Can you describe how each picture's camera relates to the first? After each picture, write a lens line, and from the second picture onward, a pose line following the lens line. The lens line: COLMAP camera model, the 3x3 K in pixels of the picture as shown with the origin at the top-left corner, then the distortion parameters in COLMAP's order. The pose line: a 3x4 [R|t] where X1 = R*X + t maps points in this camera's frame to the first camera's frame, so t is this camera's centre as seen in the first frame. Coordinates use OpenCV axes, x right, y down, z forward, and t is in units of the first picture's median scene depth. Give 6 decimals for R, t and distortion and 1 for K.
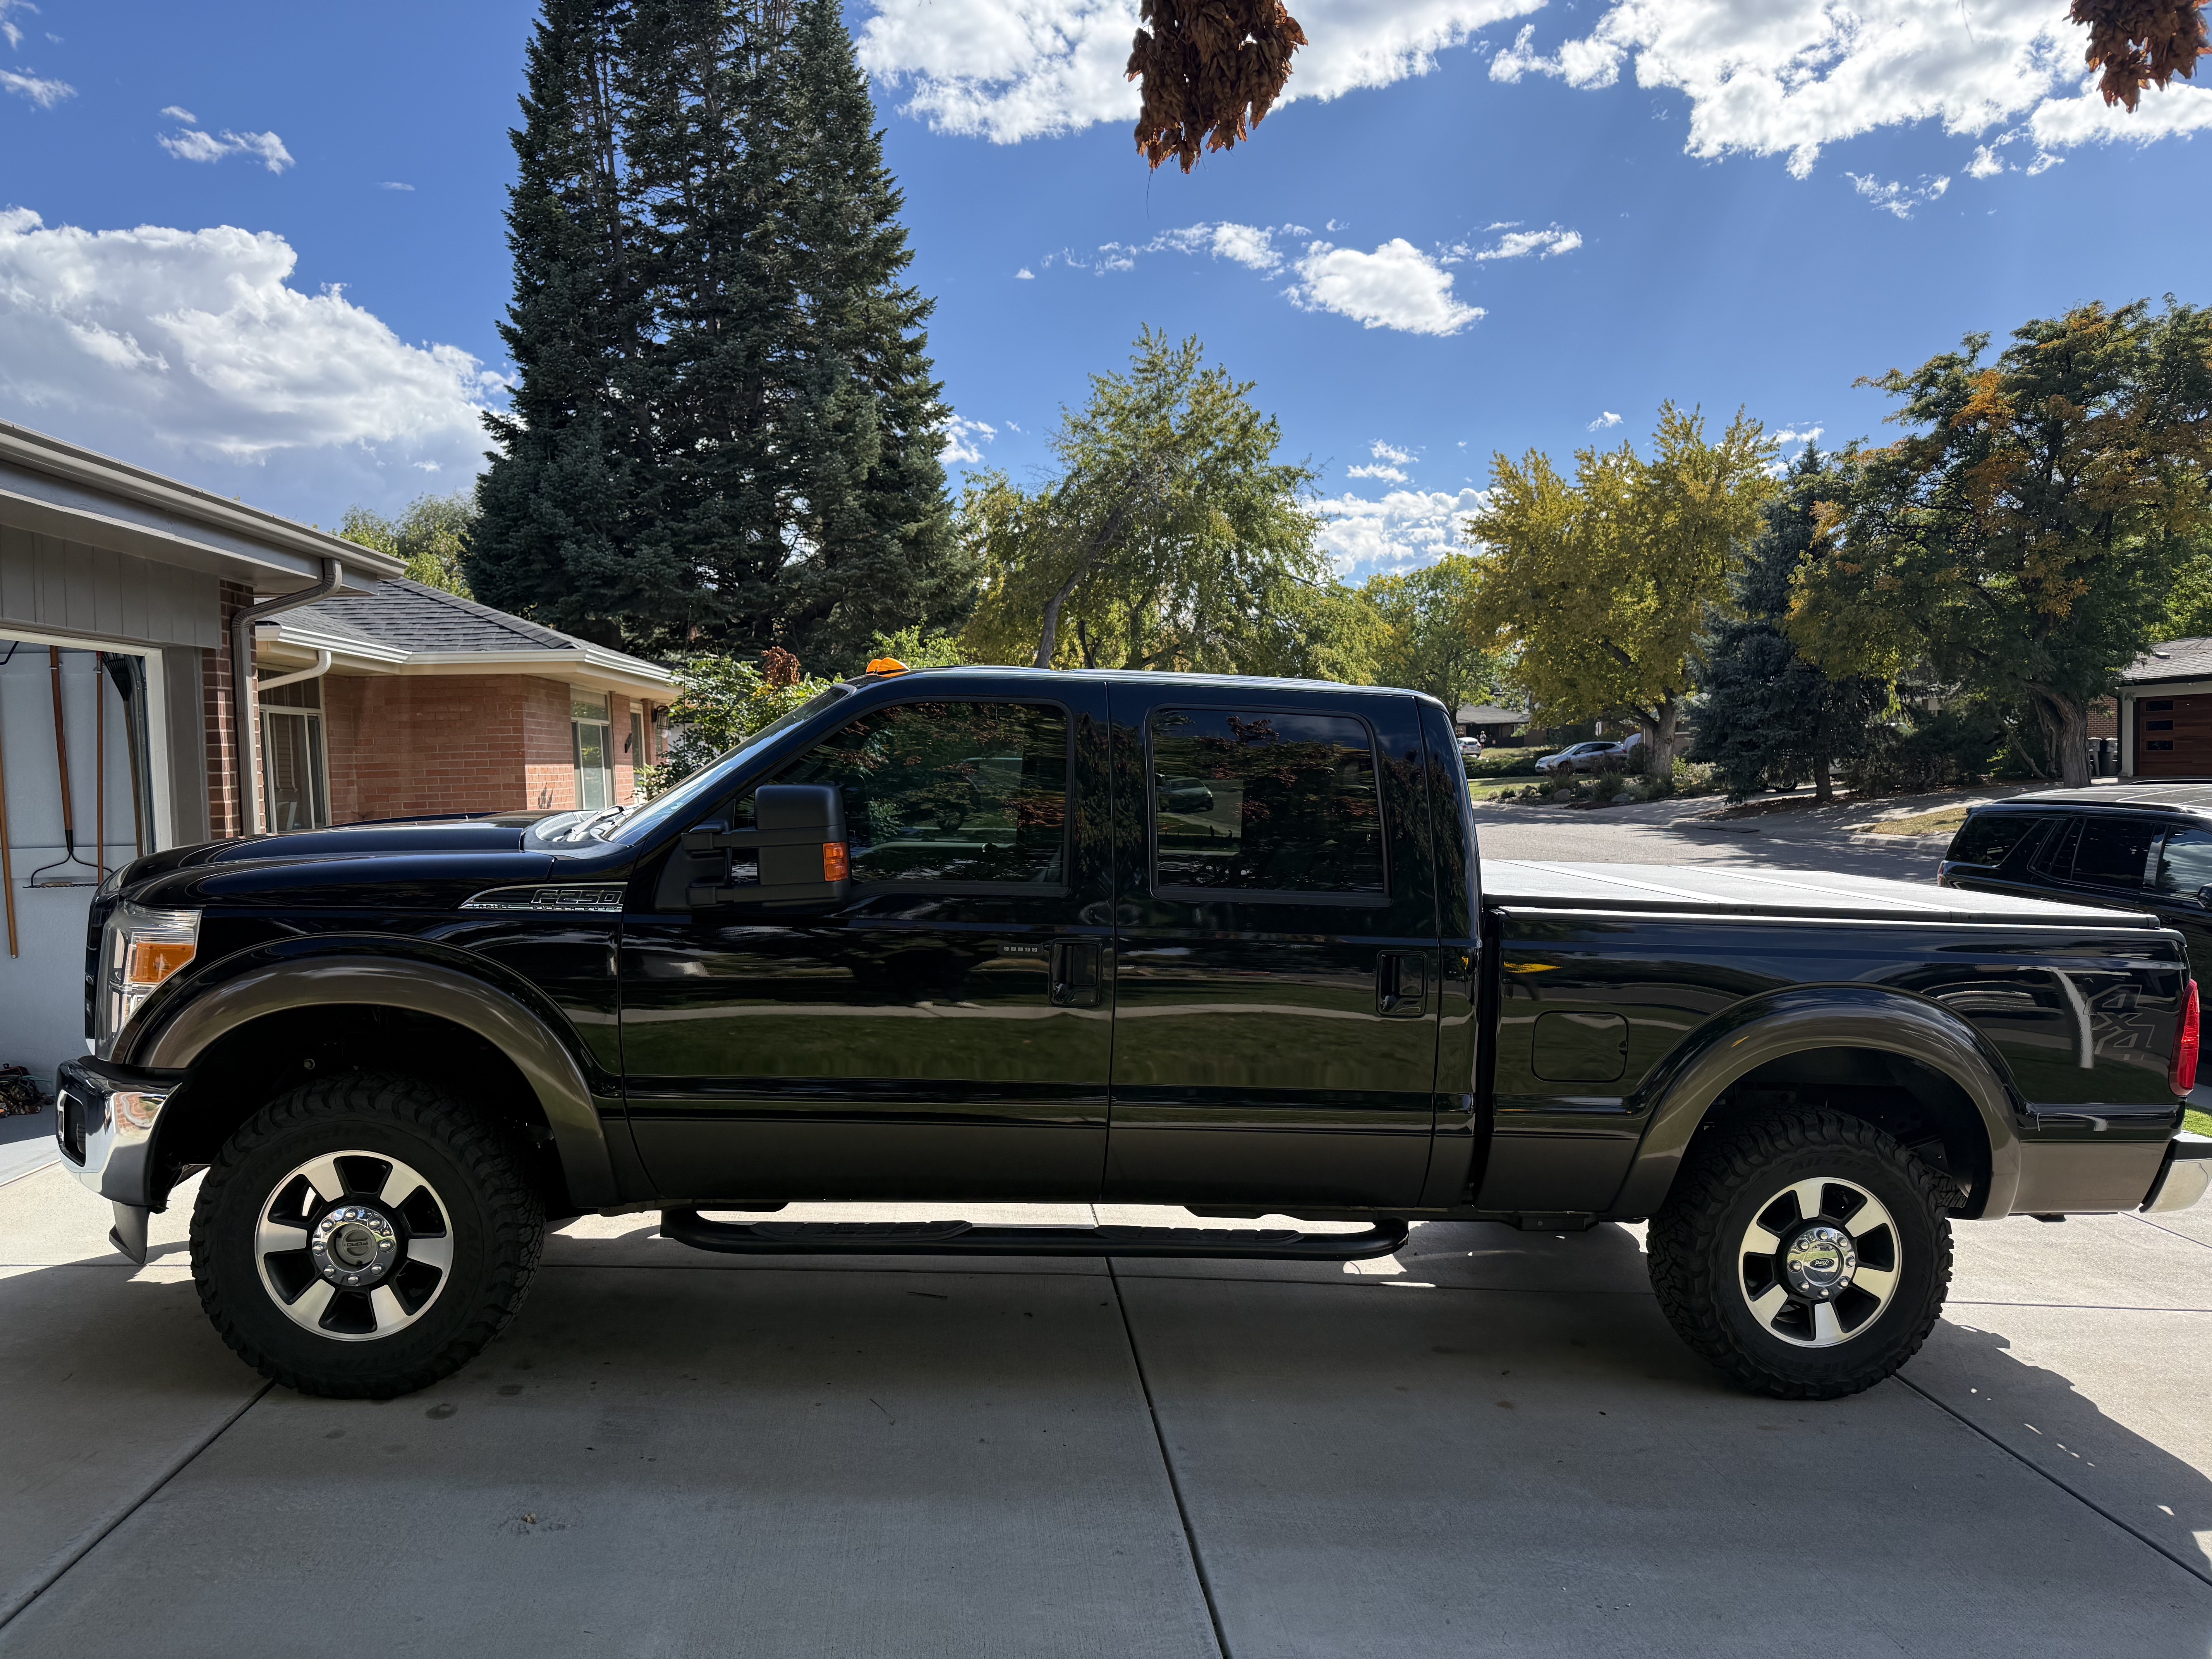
lens RADIAL K [[1524.8, 0, 1106.0], [0, 1524.8, 829.5], [0, 0, 1]] dist [0.003526, -0.019729]
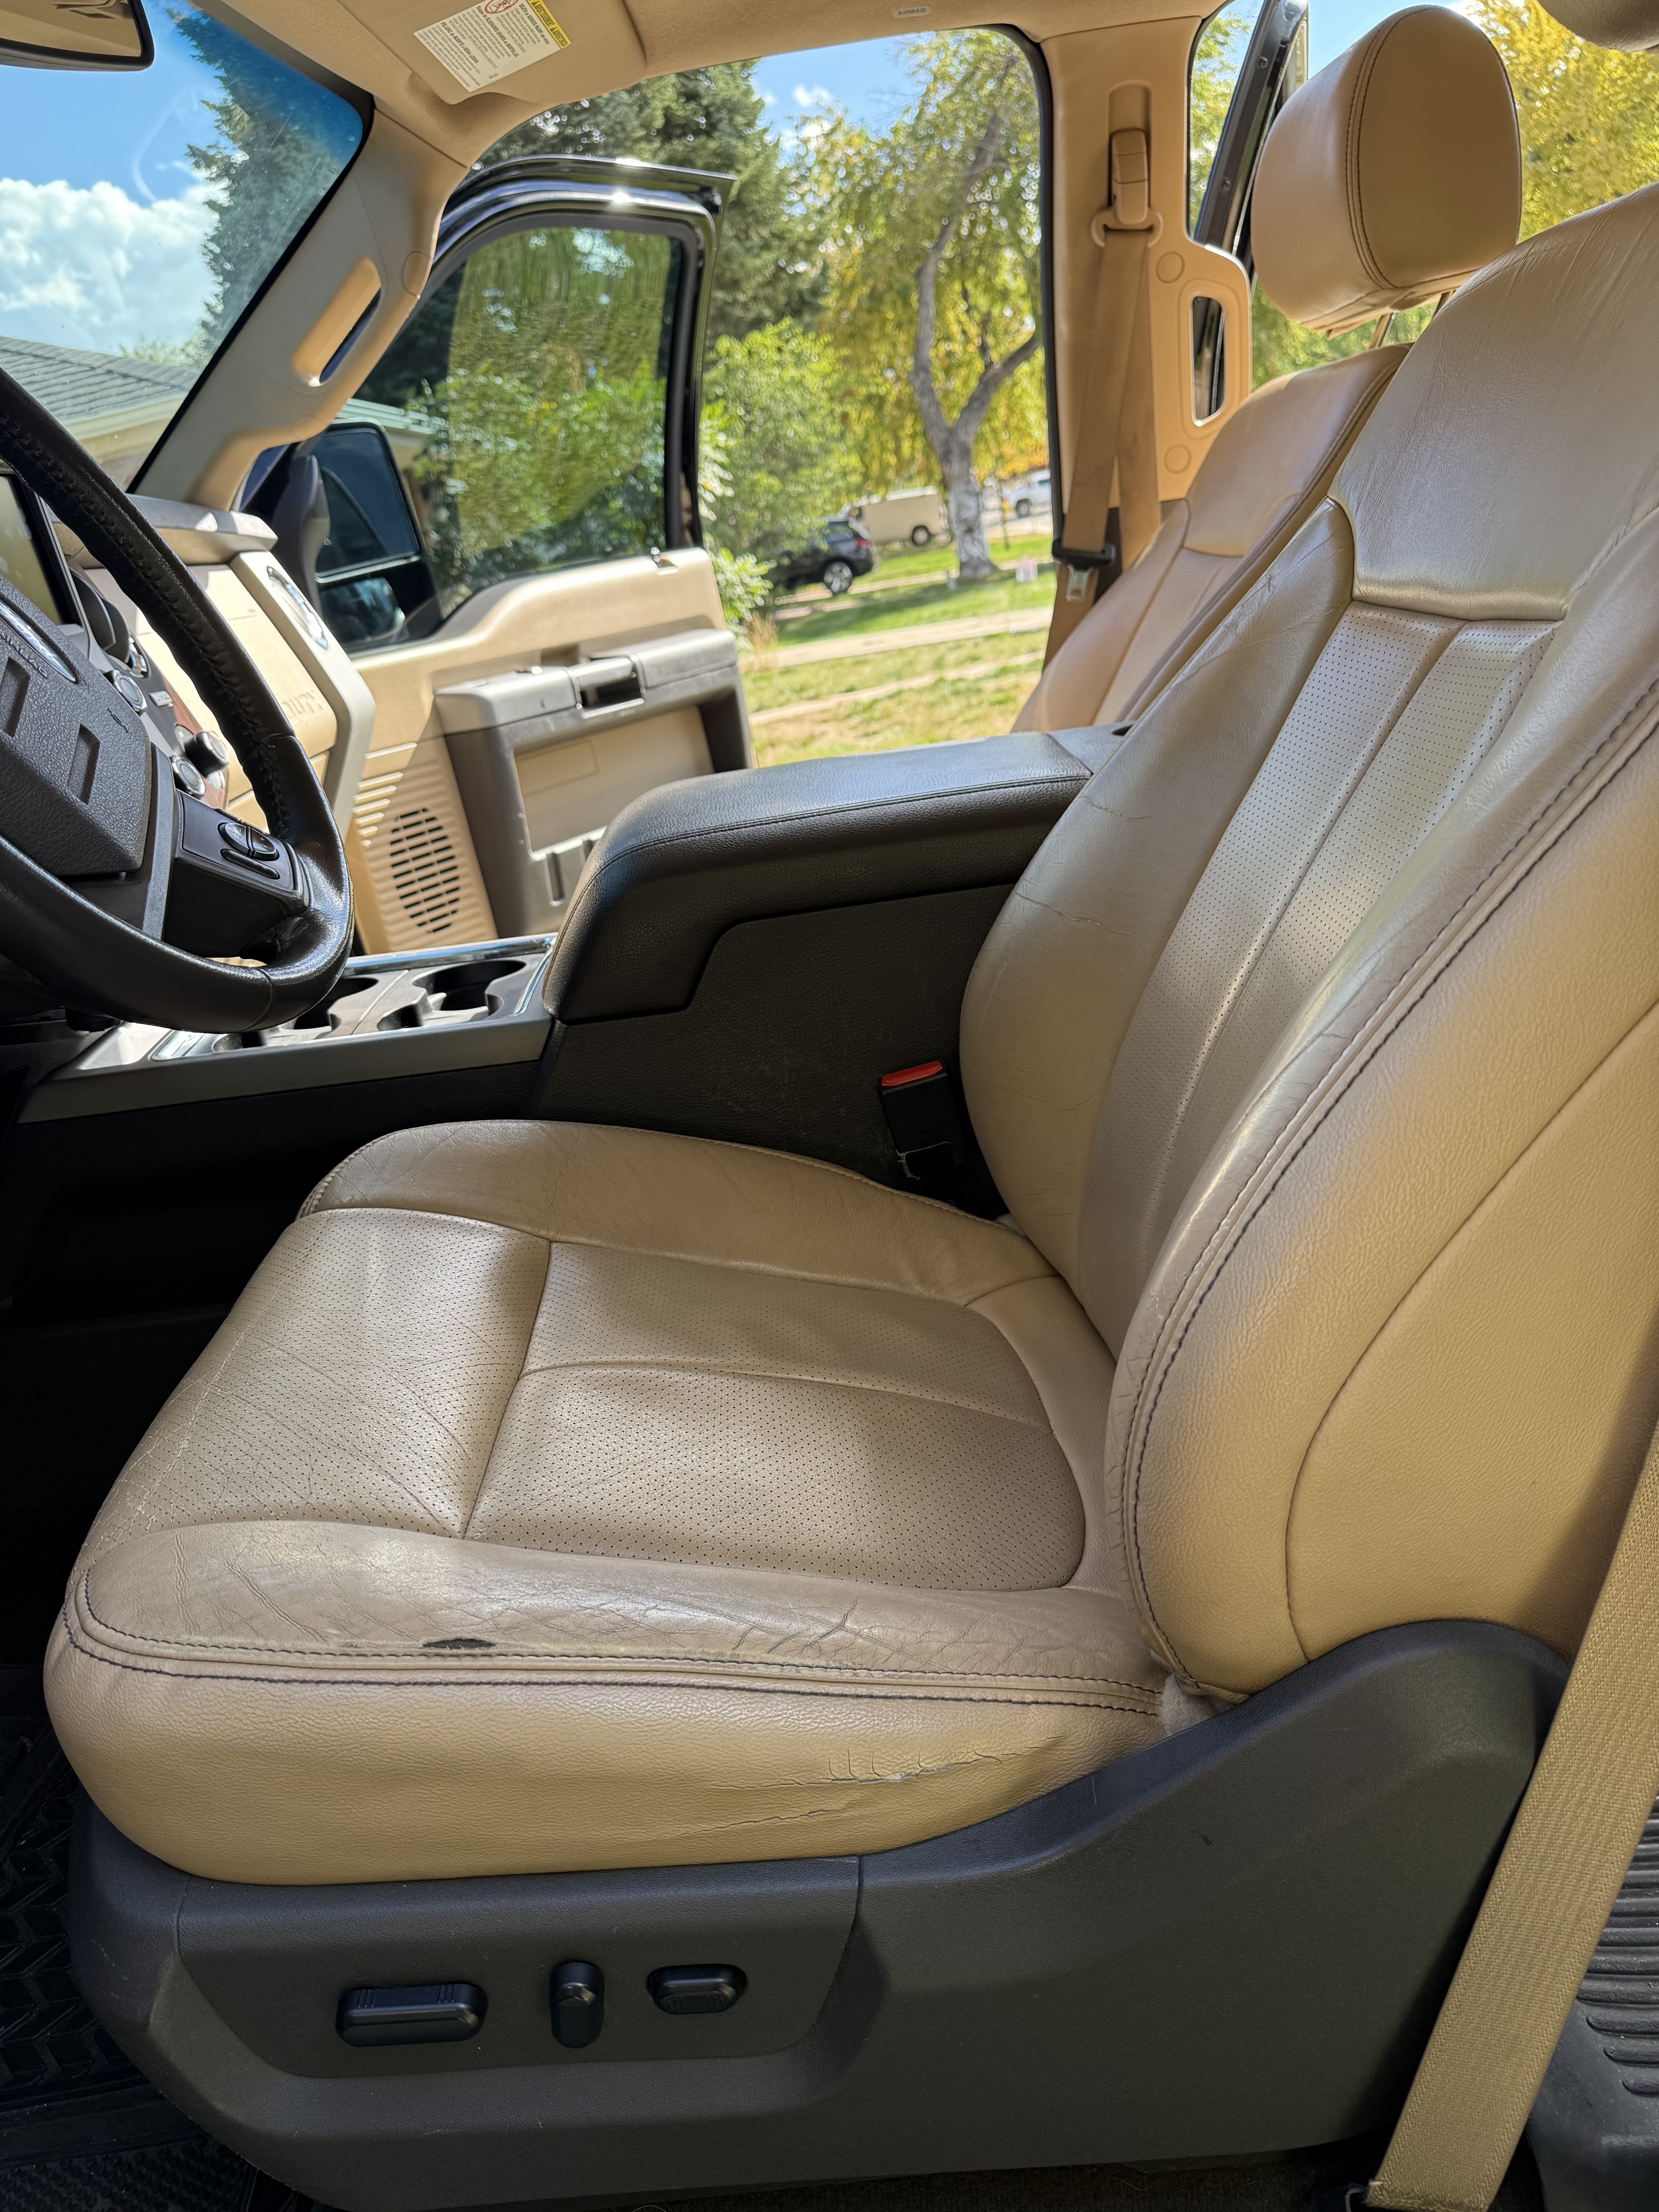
lens RADIAL K [[1536.6, 0, 829.5], [0, 1536.6, 1106.0], [0, 0, 1]] dist [-0.001053, -0.011886]
pose [[0.981120, -0.114468, -0.155884, -0.011706], [0.158562, 0.937590, 0.309488, 0.003663], [0.110729, -0.328362, 0.938039, 0.128843]]
